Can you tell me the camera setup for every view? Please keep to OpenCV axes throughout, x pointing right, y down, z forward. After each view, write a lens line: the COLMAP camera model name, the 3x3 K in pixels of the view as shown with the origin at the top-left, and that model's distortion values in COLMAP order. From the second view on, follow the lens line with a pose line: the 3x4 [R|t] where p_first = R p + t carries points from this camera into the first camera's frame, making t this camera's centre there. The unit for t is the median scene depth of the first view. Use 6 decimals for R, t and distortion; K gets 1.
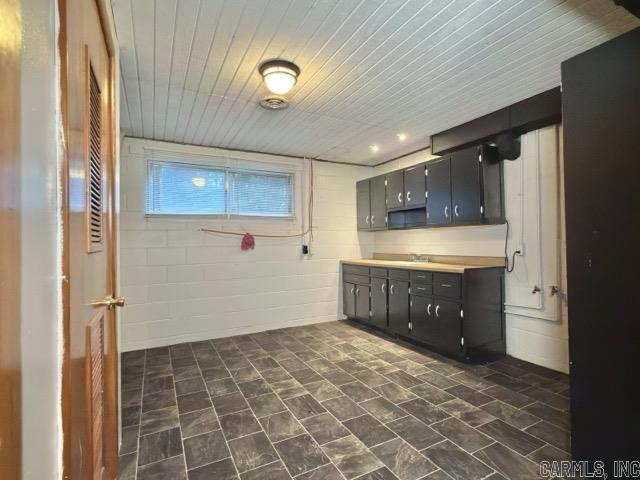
lens RADIAL K [[321.1, 0, 320.0], [0, 321.1, 240.0], [0, 0, 1]] dist [0.000772, -0.000836]
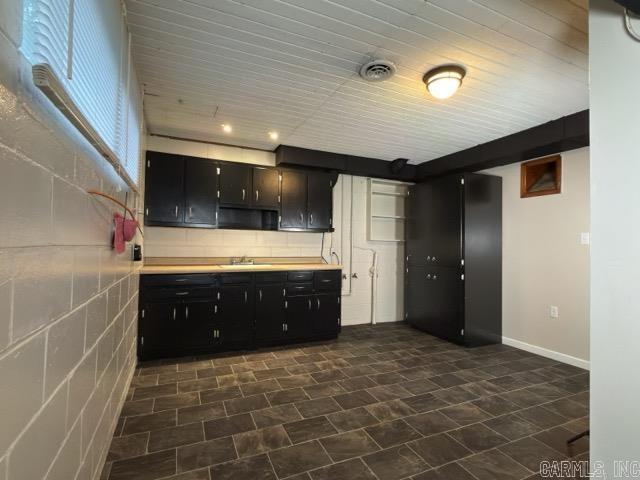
lens RADIAL K [[319.5, 0, 320.0], [0, 319.5, 240.0], [0, 0, 1]] dist [-0.004576, -0.000684]
pose [[0.068861, 0.029054, 0.997203, -0.998667], [-0.025792, 0.999294, -0.027334, 0.023512], [-0.997293, -0.023838, 0.069561, 1.139899]]
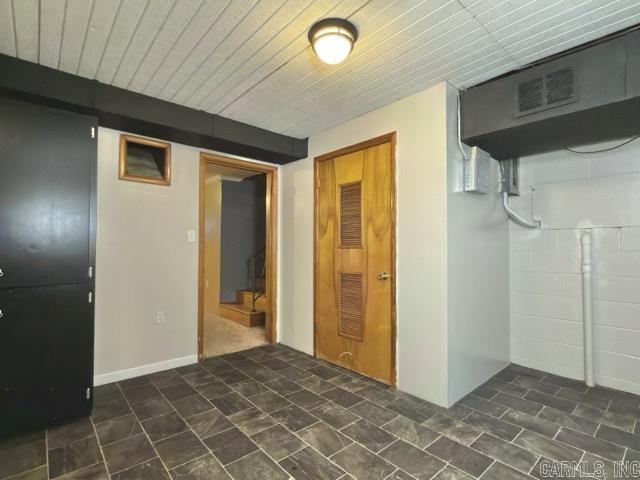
lens RADIAL K [[330.5, 0, 320.0], [0, 330.5, 240.0], [0, 0, 1]] dist [0.034488, -0.000365]
pose [[-0.969558, 0.001016, -0.244859, 0.423887], [0.008899, 0.999477, -0.031088, 0.016841], [0.244700, -0.032321, -0.969060, 1.740067]]
